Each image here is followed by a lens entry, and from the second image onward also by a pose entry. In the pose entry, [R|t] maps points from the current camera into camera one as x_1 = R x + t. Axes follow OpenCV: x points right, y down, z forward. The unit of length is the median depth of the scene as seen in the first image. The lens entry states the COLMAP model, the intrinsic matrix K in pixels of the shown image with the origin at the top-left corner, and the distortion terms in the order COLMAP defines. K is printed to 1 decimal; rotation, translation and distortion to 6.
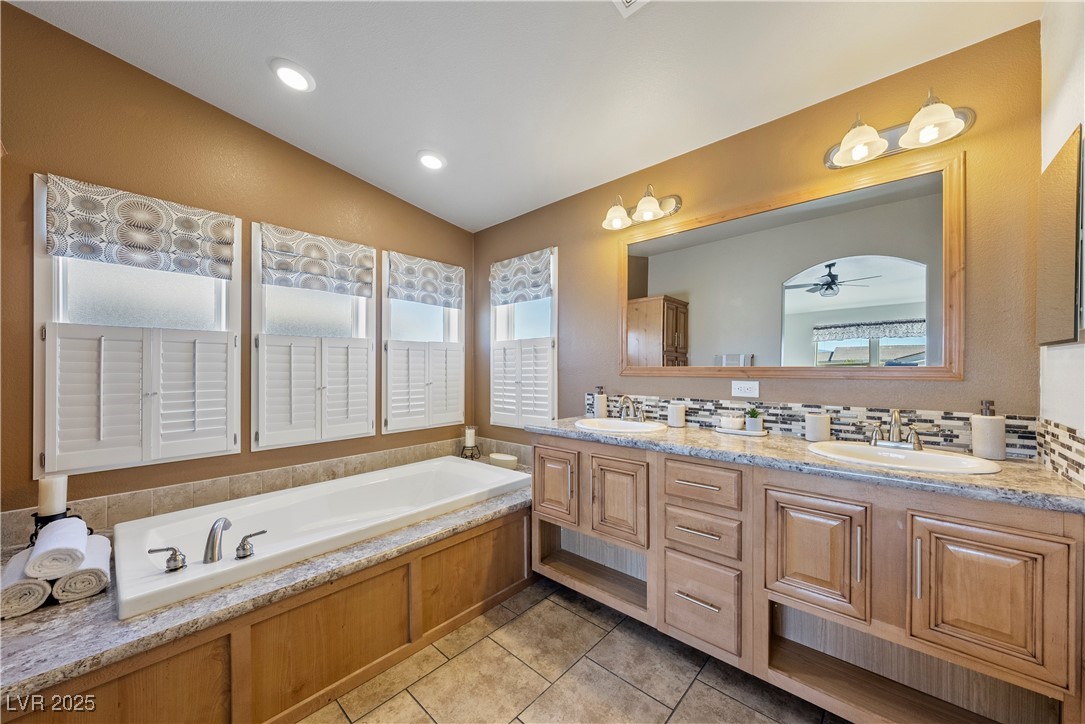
lens RADIAL K [[392.3, 0, 555.9], [0, 392.3, 364.4], [0, 0, 1]] dist [-0.001406, -0.000068]
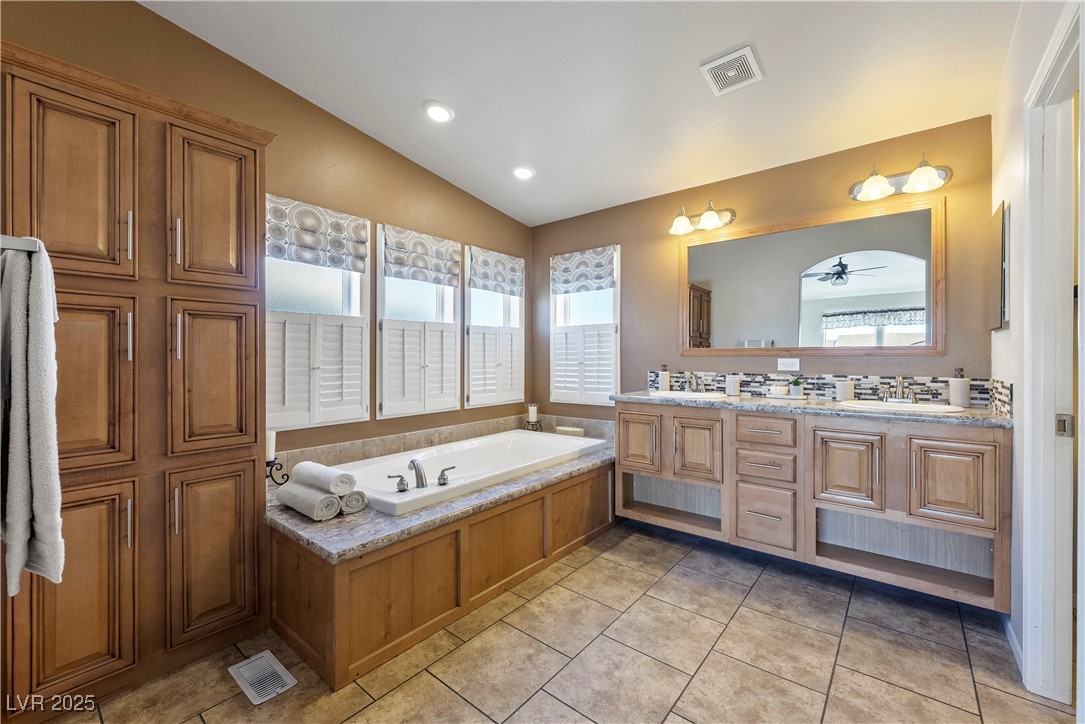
lens RADIAL K [[464.7, 0, 546.0], [0, 464.7, 352.5], [0, 0, 1]] dist [0.002492, -0.000491]
pose [[0.997976, 0.001970, 0.063565, -0.394965], [-0.001701, 0.999989, -0.004291, 0.029813], [-0.063573, 0.004175, 0.997968, -0.456449]]
